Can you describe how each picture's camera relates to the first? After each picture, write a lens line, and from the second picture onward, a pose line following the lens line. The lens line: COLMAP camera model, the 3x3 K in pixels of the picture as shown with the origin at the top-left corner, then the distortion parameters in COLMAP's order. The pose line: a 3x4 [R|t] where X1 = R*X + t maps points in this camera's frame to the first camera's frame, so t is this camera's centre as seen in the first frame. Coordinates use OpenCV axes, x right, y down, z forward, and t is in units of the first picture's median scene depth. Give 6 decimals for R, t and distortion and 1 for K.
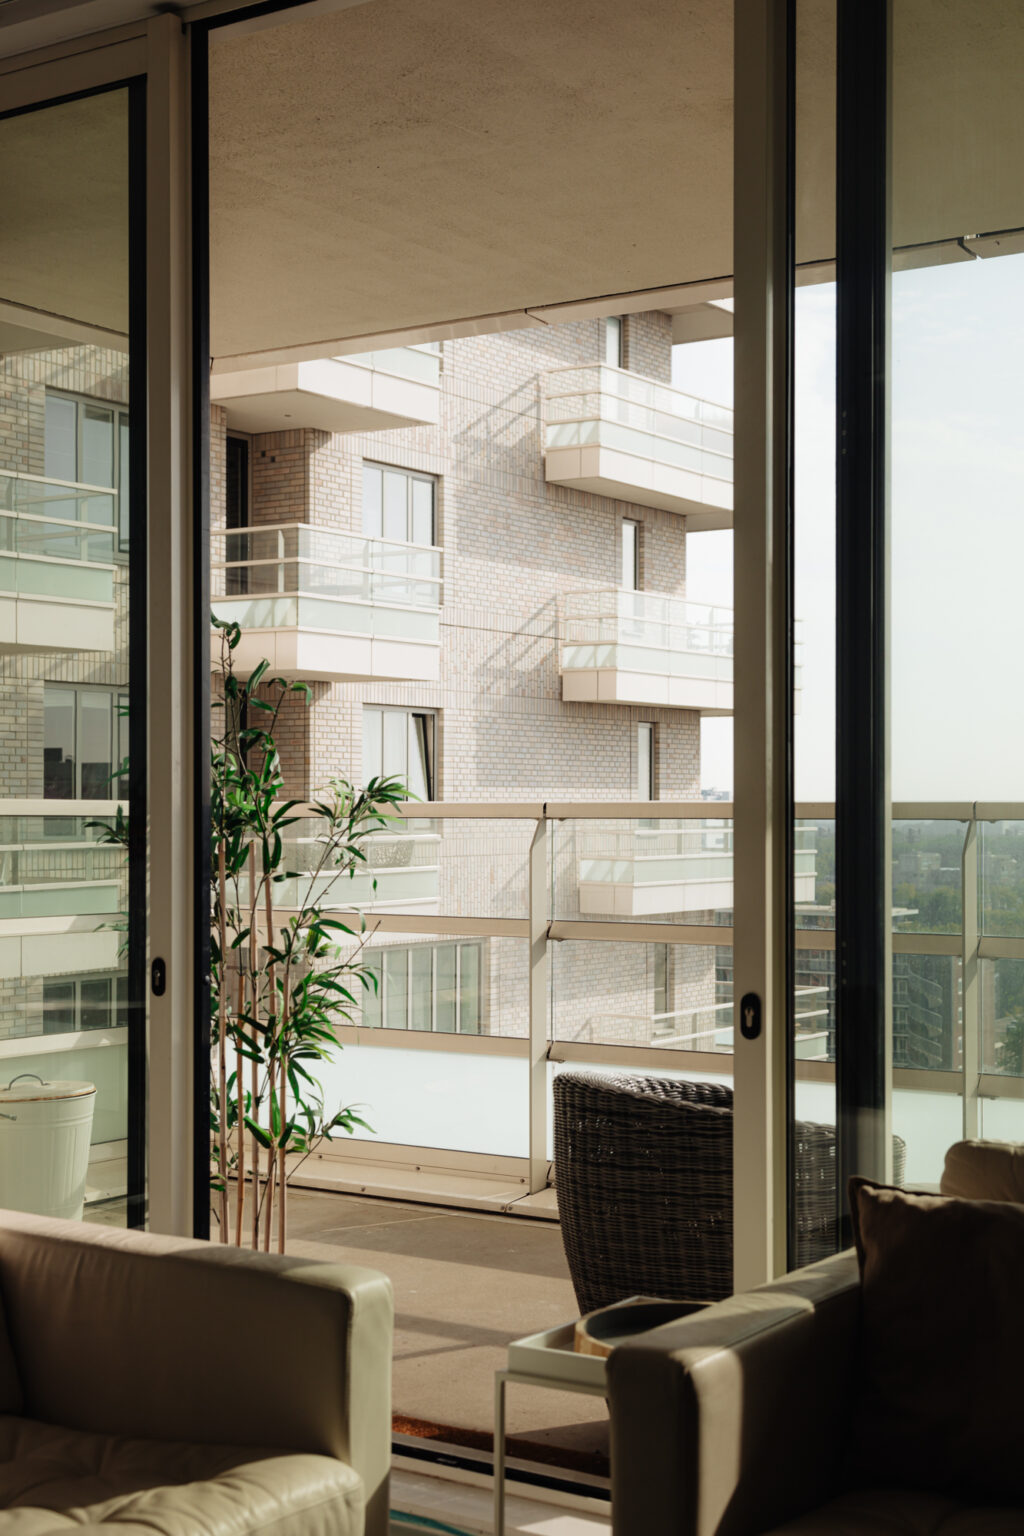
lens RADIAL K [[2098.3, 0, 511.7], [0, 2098.3, 769.1], [0, 0, 1]] dist [-0.030404, 0.000000]
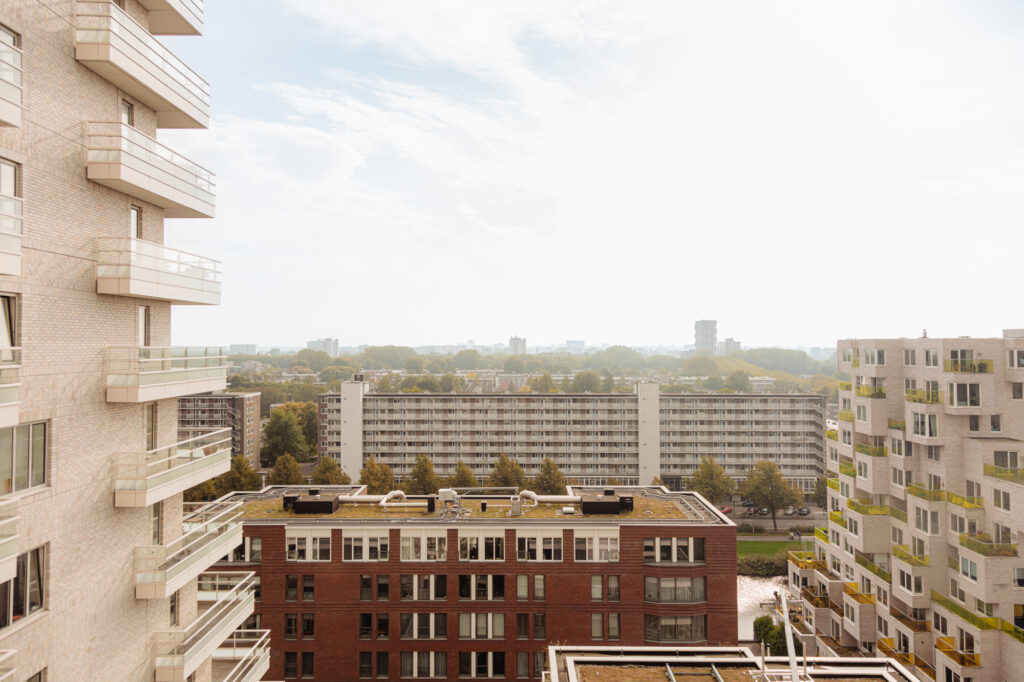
lens RADIAL K [[699.5, 0, 510.3], [0, 699.5, 336.4], [0, 0, 1]] dist [0.006514, 0.002304]
pose [[0.837762, 0.004749, 0.546016, -0.009485], [-0.007403, 0.999969, 0.002662, 0.003052], [-0.545986, -0.006272, 0.837771, 0.246764]]
